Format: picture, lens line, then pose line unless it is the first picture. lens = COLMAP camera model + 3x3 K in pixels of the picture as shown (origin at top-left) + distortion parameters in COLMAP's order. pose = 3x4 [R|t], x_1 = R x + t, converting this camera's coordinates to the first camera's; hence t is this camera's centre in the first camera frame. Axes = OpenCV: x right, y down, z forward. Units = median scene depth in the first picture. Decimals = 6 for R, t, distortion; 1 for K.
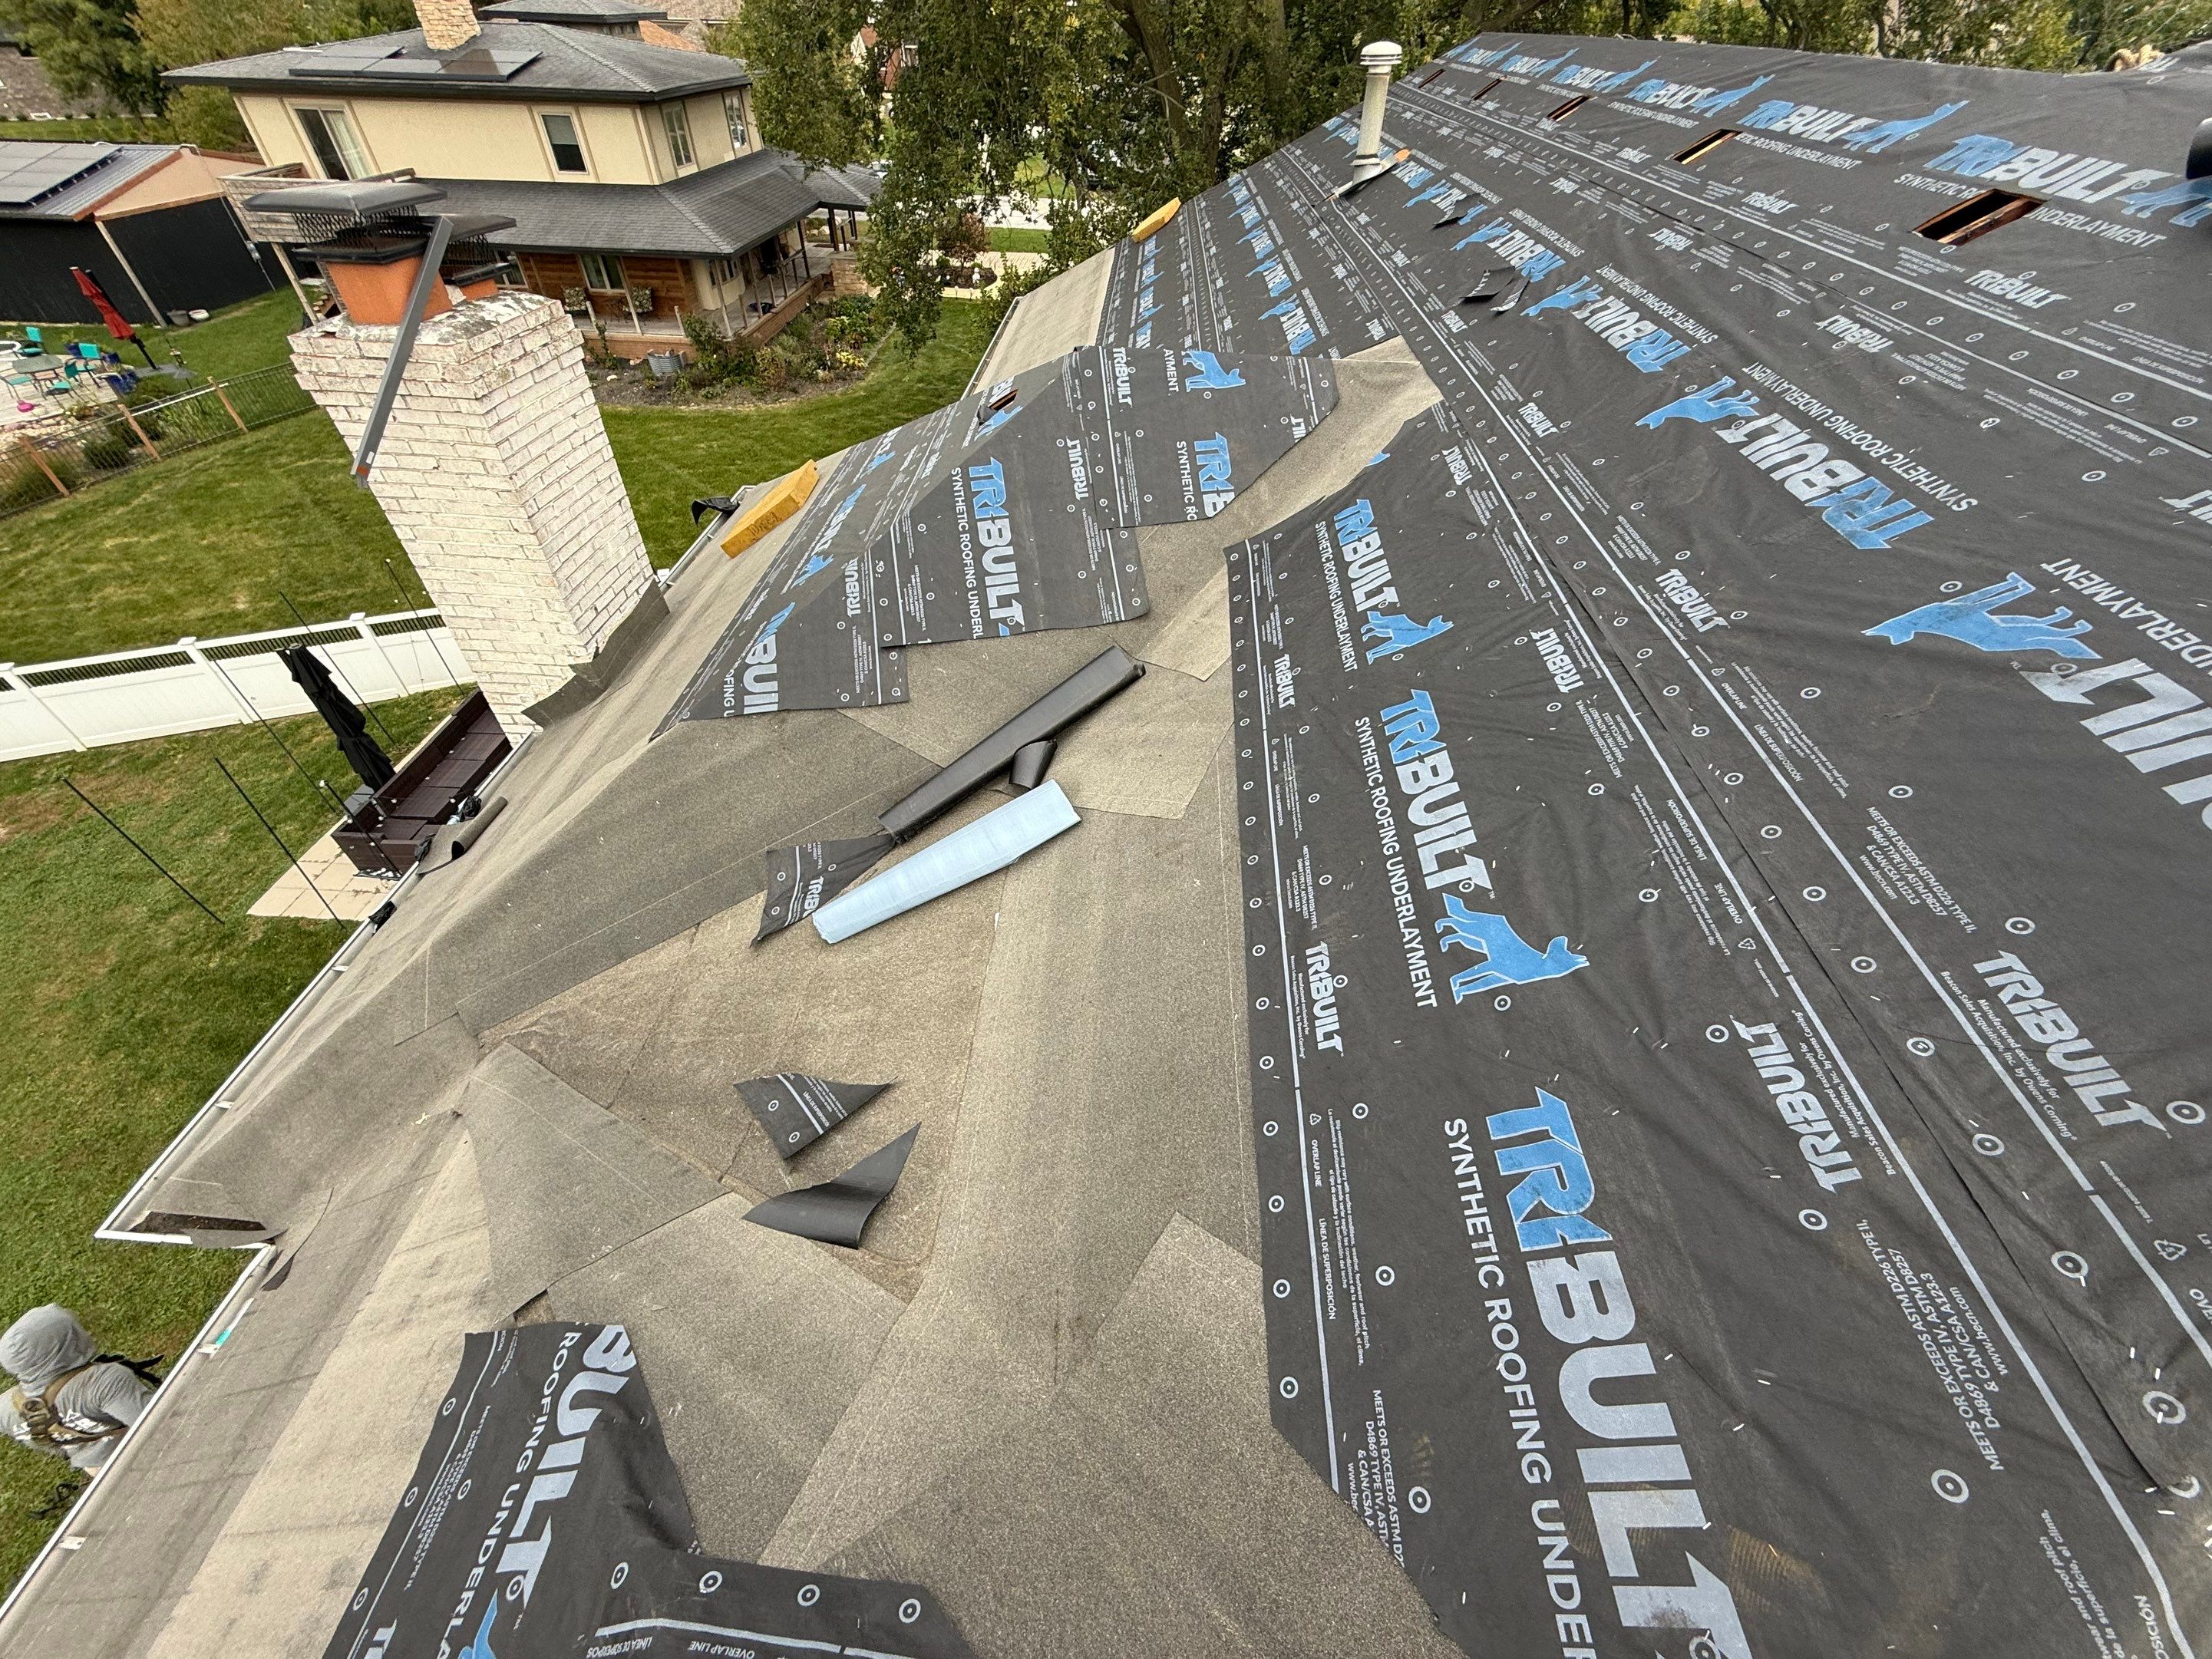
lens RADIAL K [[893.4, 0, 1106.0], [0, 893.4, 829.5], [0, 0, 1]] dist [0.000265, -0.000265]
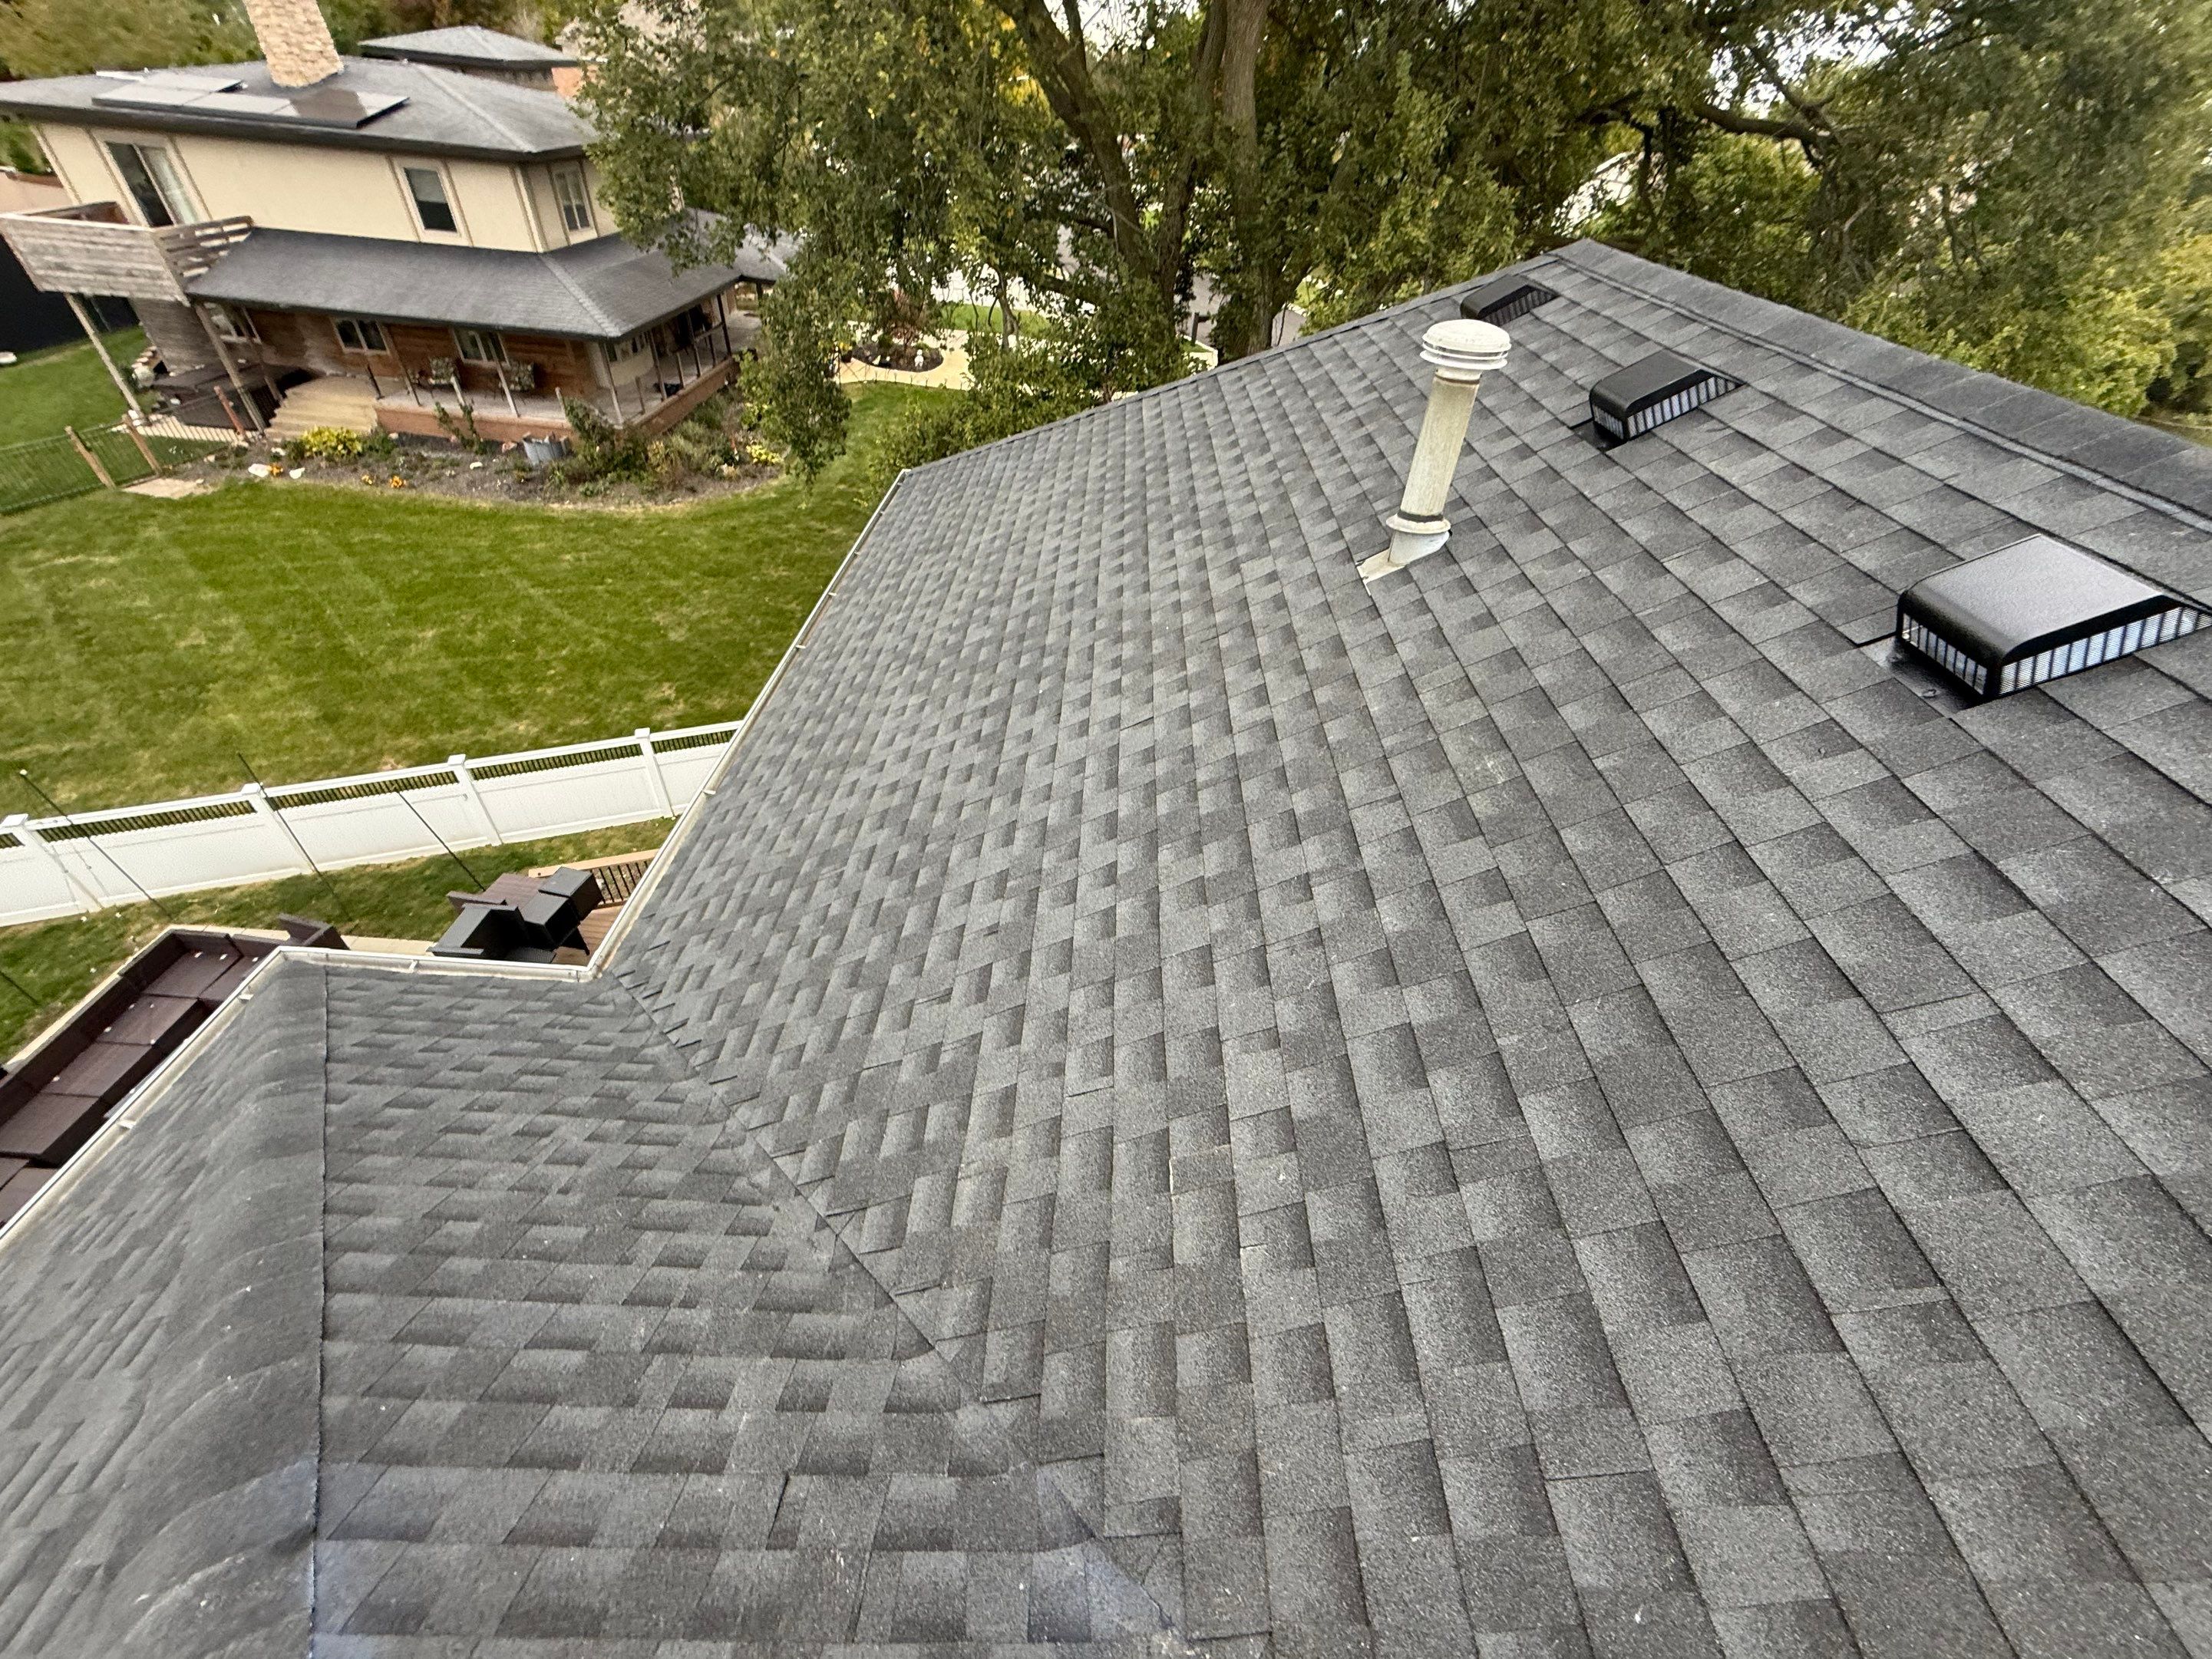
lens RADIAL K [[896.6, 0, 1114.1], [0, 896.6, 830.4], [0, 0, 1]] dist [-0.000604, -0.000570]
pose [[0.998114, 0.025864, 0.055680, 0.022620], [-0.023260, 0.998628, -0.046917, -0.131723], [-0.056817, 0.045534, 0.997346, 0.123358]]
